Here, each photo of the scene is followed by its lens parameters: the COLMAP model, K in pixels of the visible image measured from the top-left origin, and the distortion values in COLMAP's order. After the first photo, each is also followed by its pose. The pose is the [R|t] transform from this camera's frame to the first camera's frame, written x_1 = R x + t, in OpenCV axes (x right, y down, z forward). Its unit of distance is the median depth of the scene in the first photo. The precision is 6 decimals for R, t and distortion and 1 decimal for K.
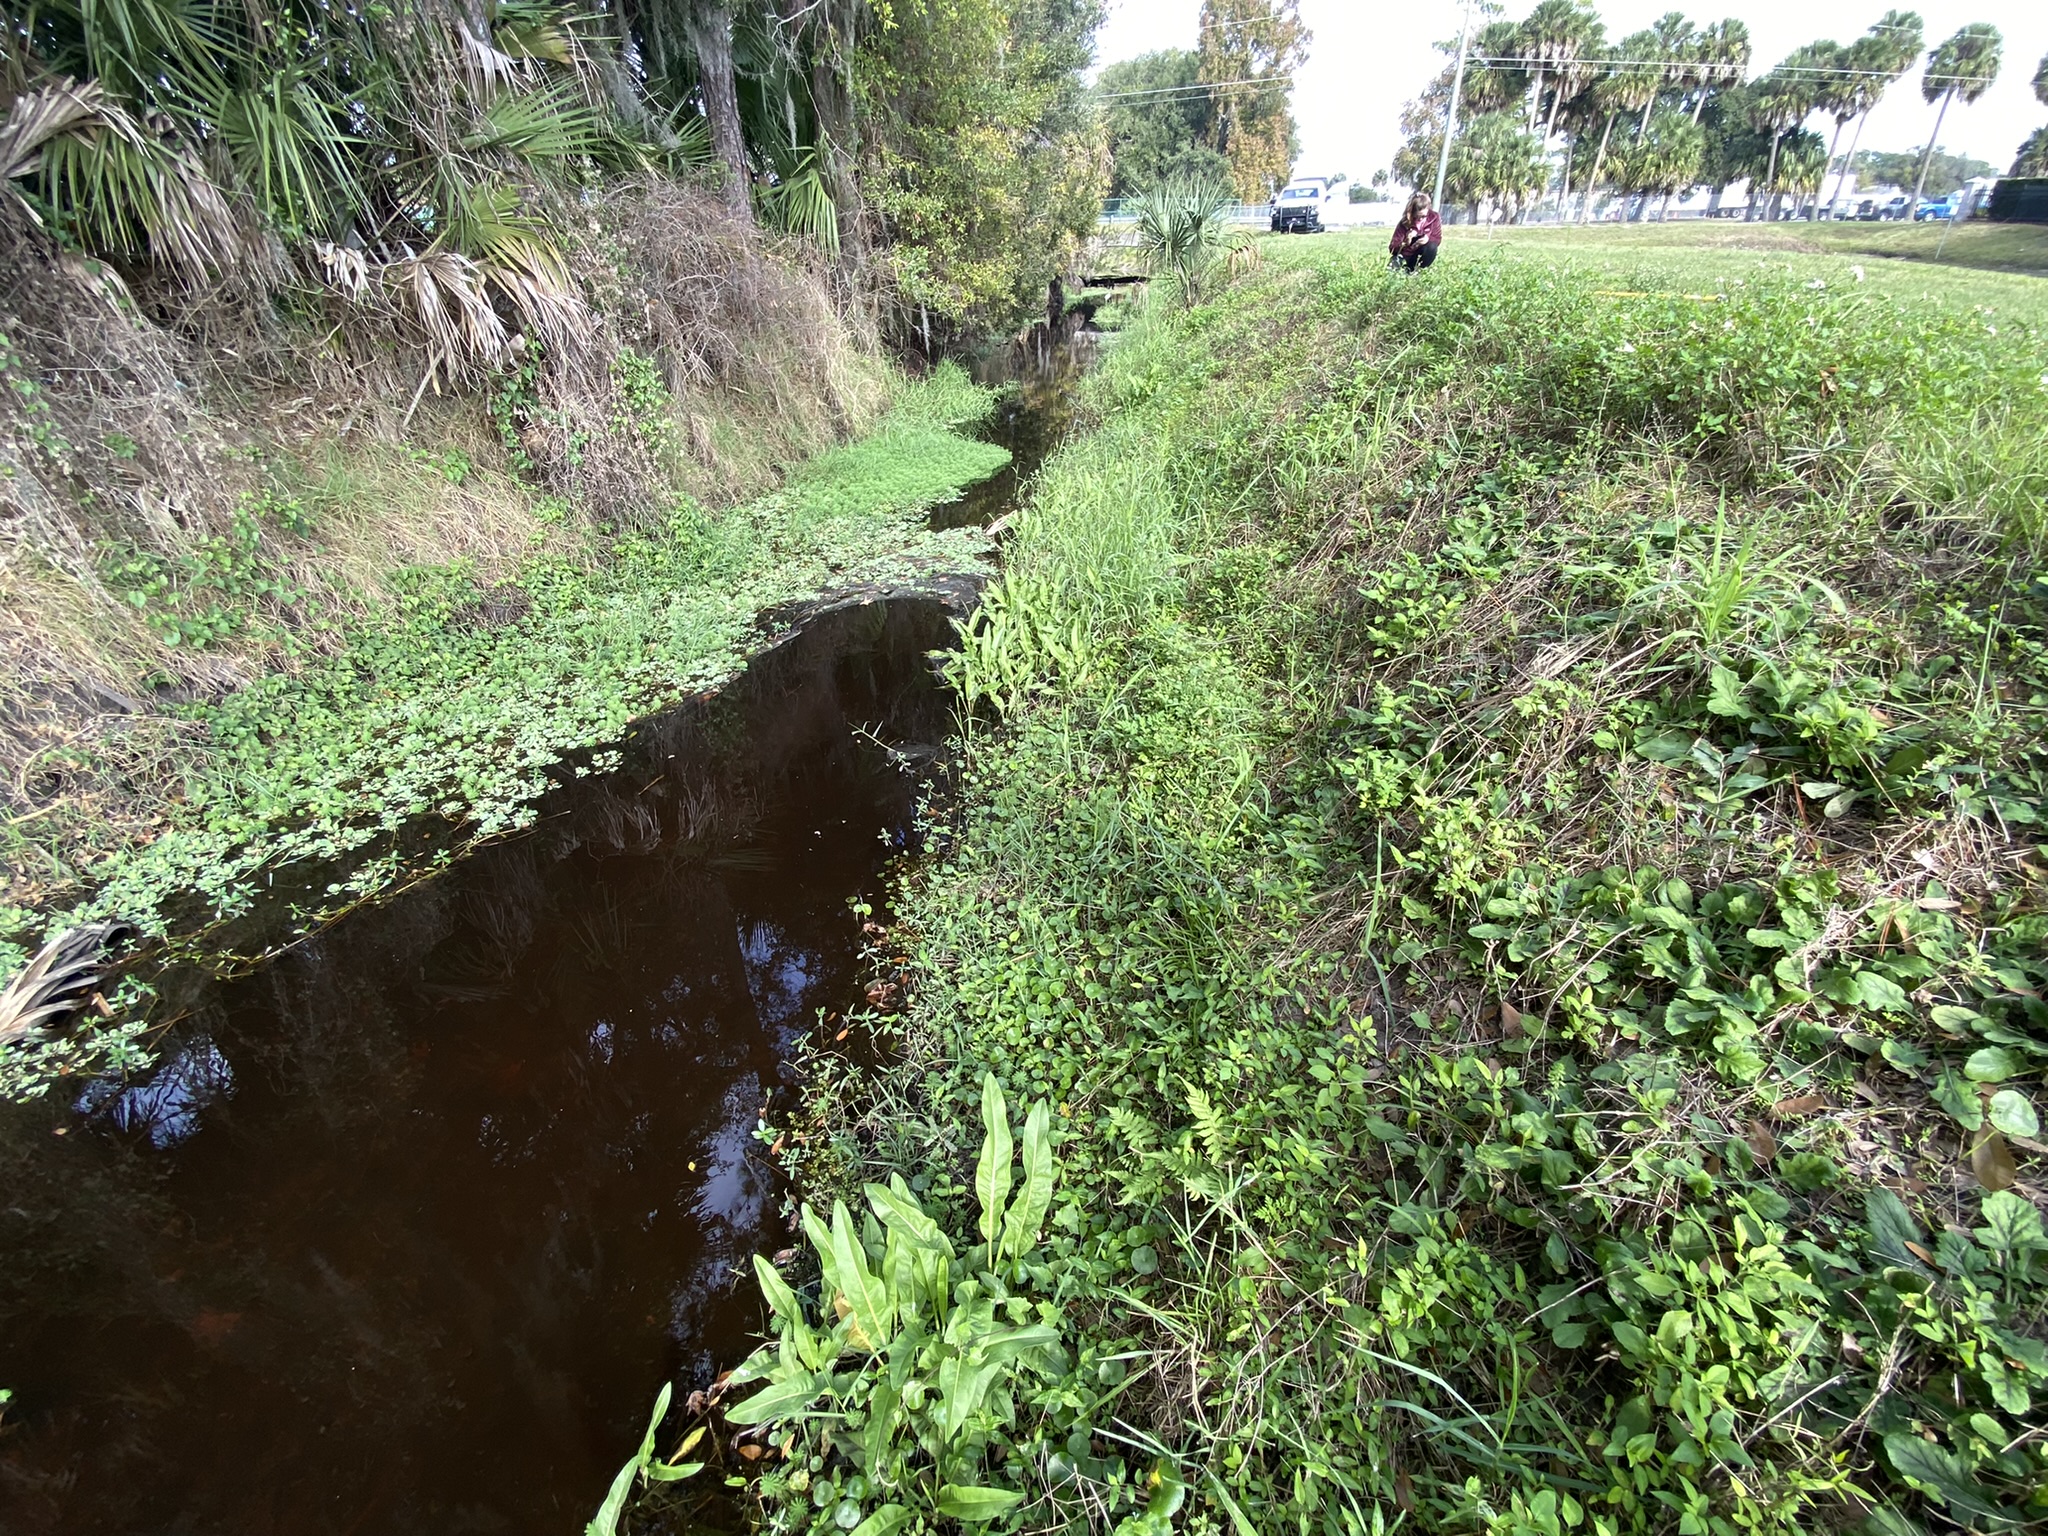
lens RADIAL K [[854.7, 0, 1026.6], [0, 854.7, 771.7], [0, 0, 1]] dist [0.007352, -0.015489]
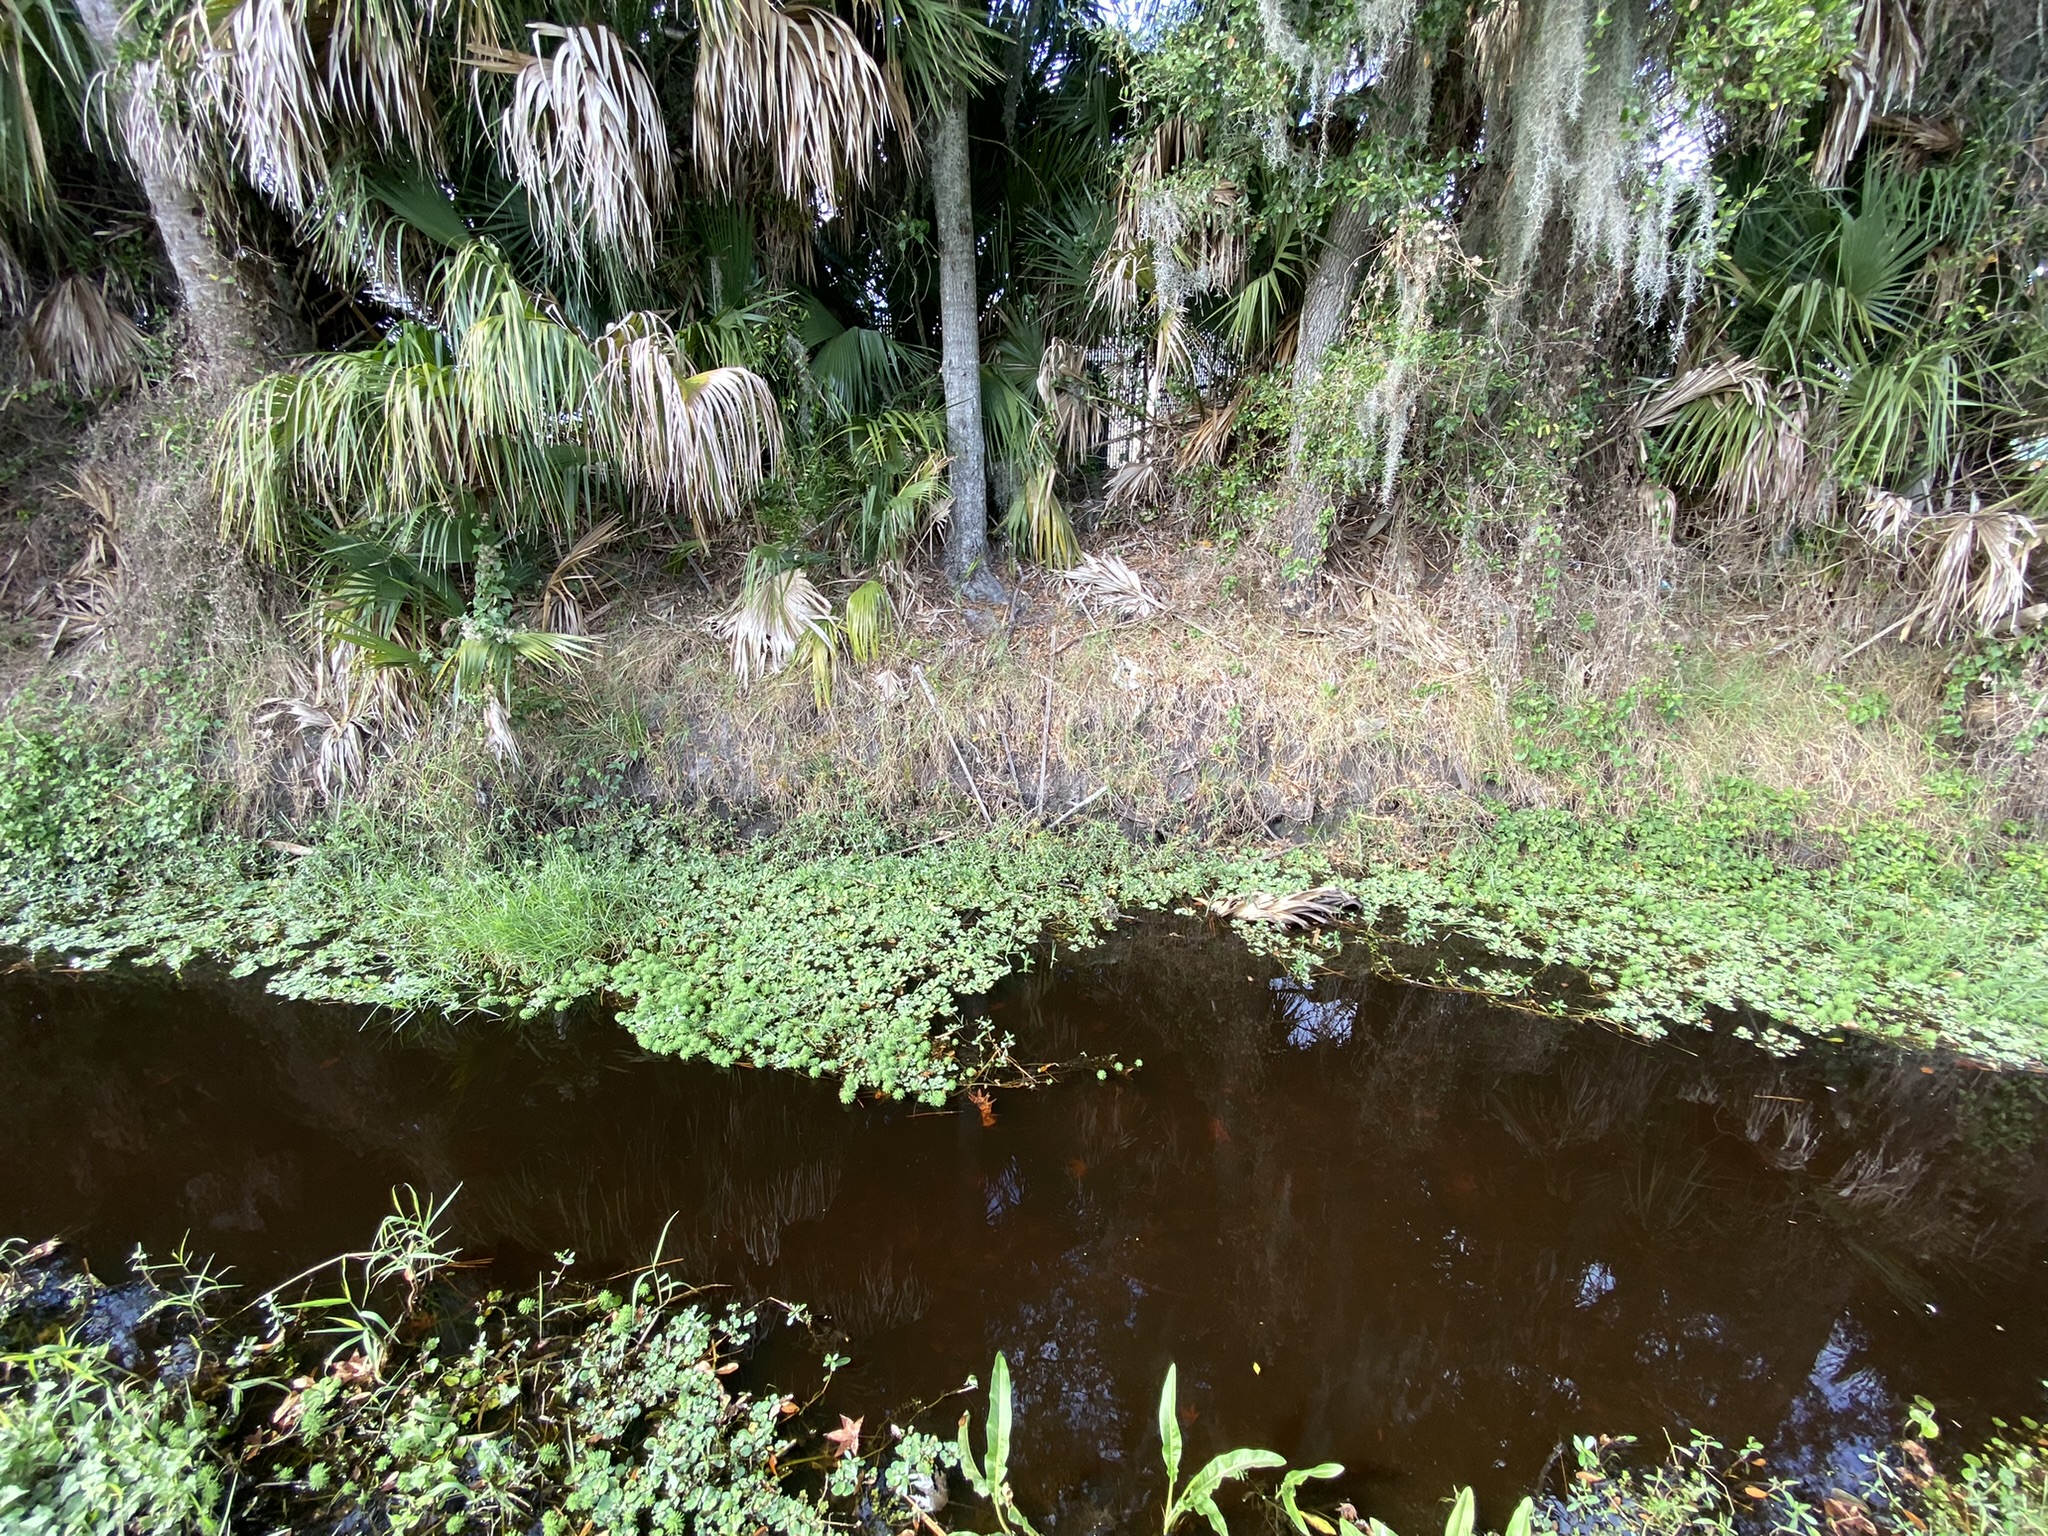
lens RADIAL K [[836.8, 0, 1024.0], [0, 836.8, 768.0], [0, 0, 1]] dist [0.019935, -0.019500]
pose [[0.152510, 0.354126, -0.922678, 0.086206], [-0.530799, 0.816869, 0.225780, -0.025602], [0.833663, 0.455323, 0.312551, -0.045841]]
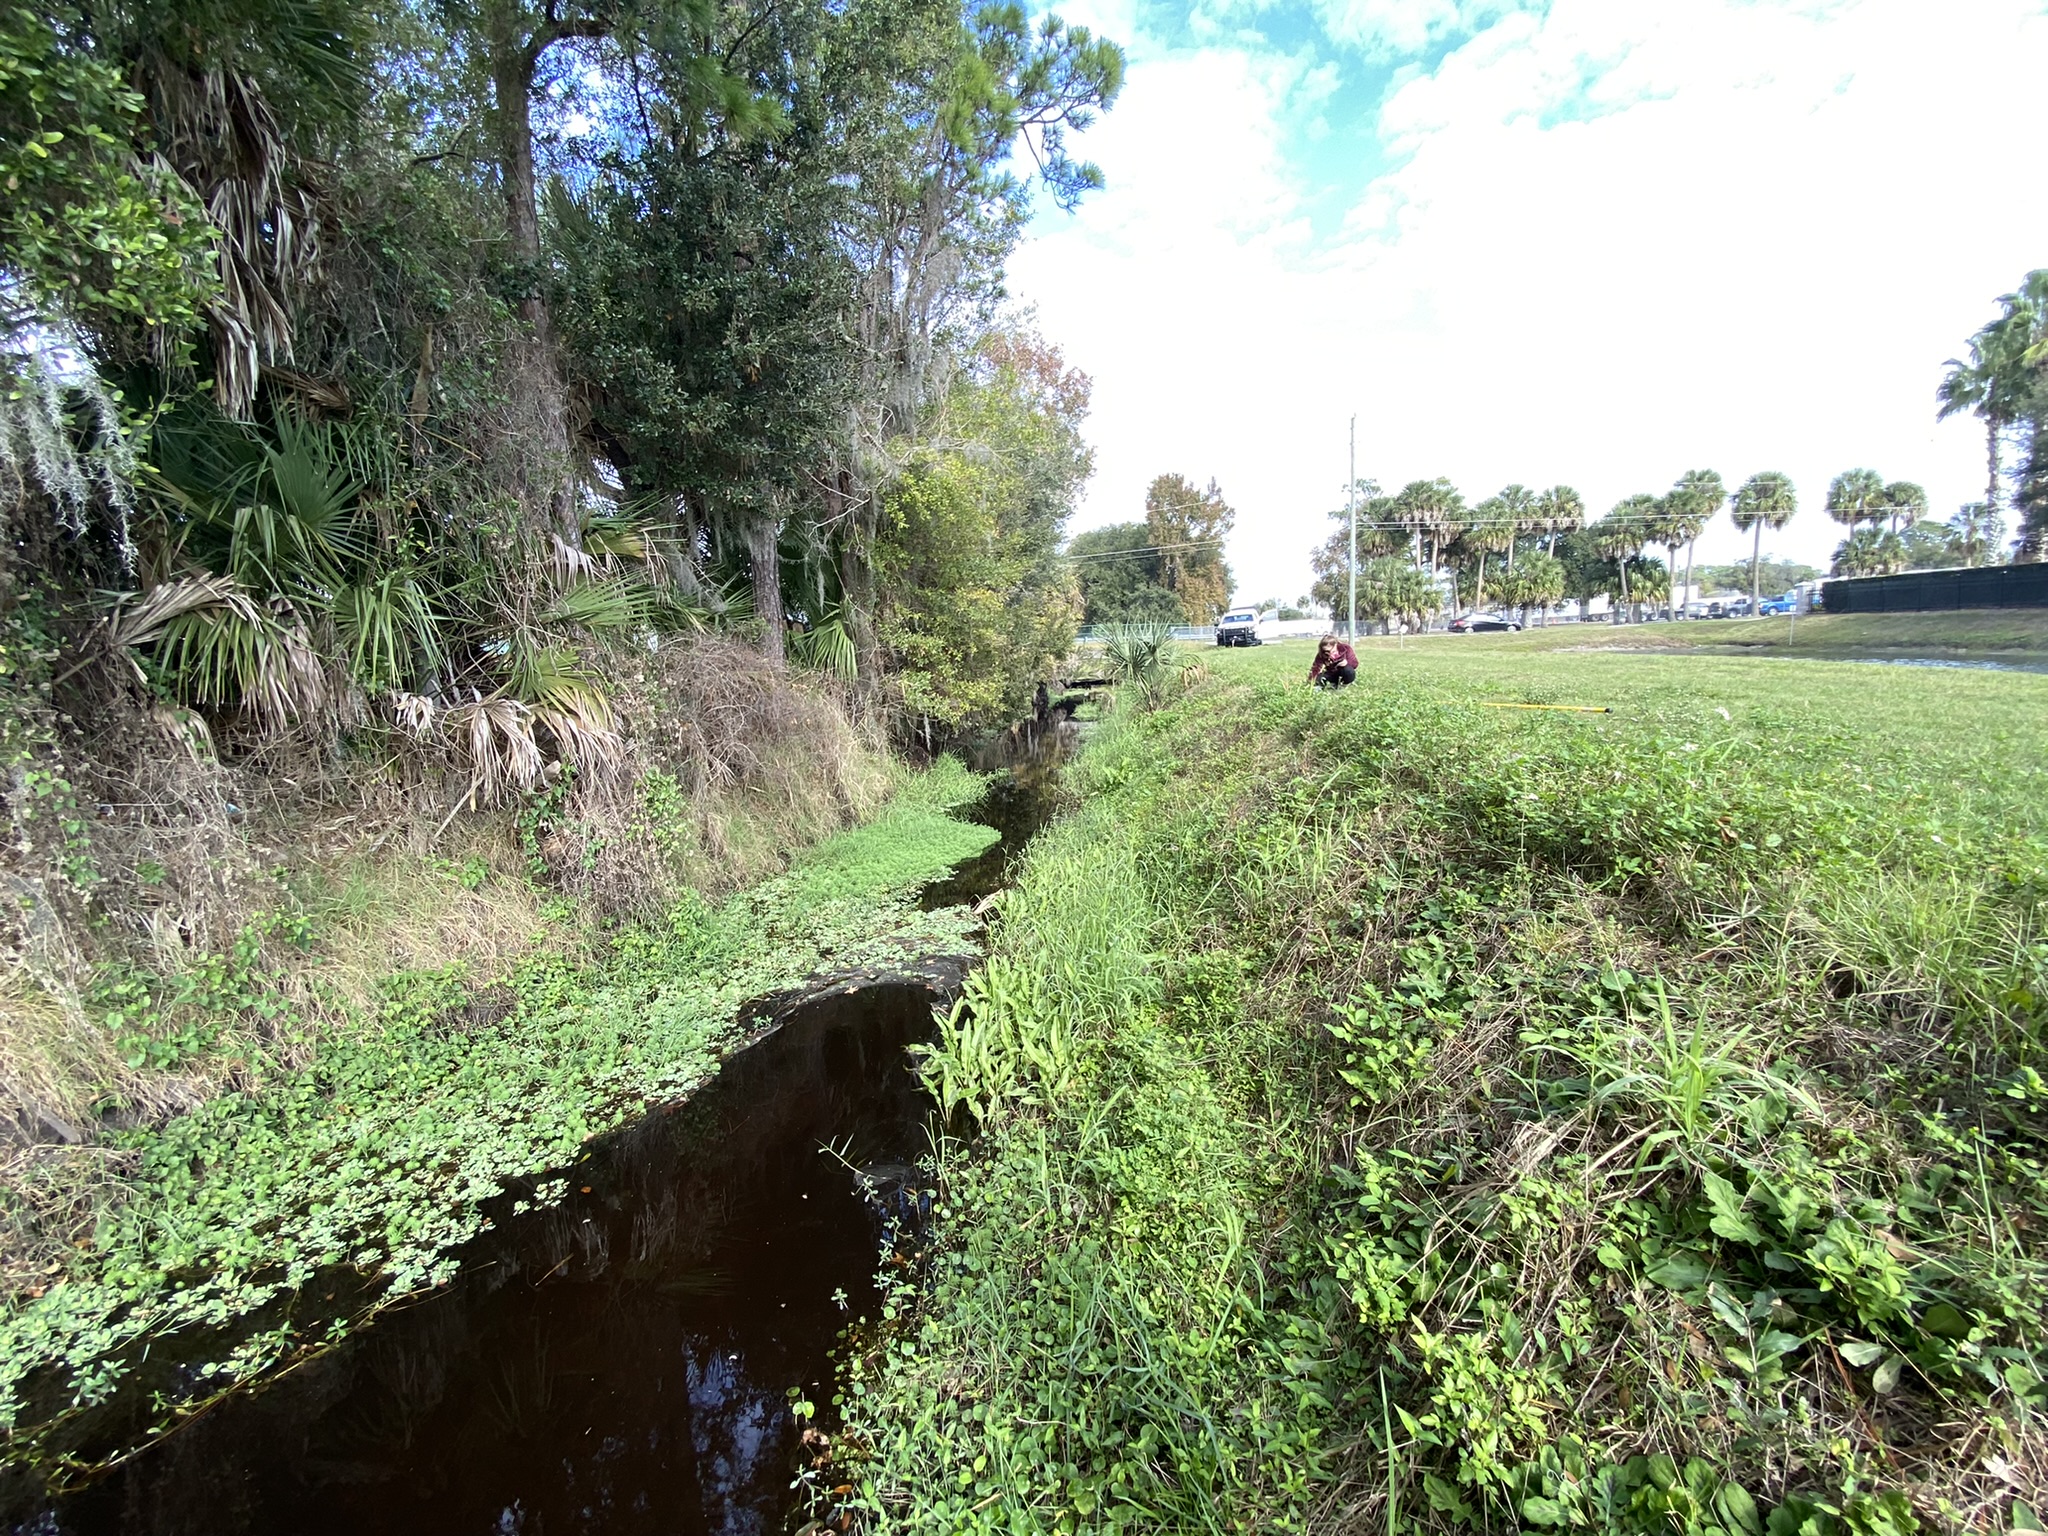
lens RADIAL K [[828.1, 0, 1024.2], [0, 828.1, 766.7], [0, 0, 1]] dist [0.008132, -0.015702]
pose [[0.999782, -0.020625, 0.003383, 0.026212], [0.020246, 0.915504, -0.401799, -0.064544], [0.005190, 0.401779, 0.915722, 0.000424]]
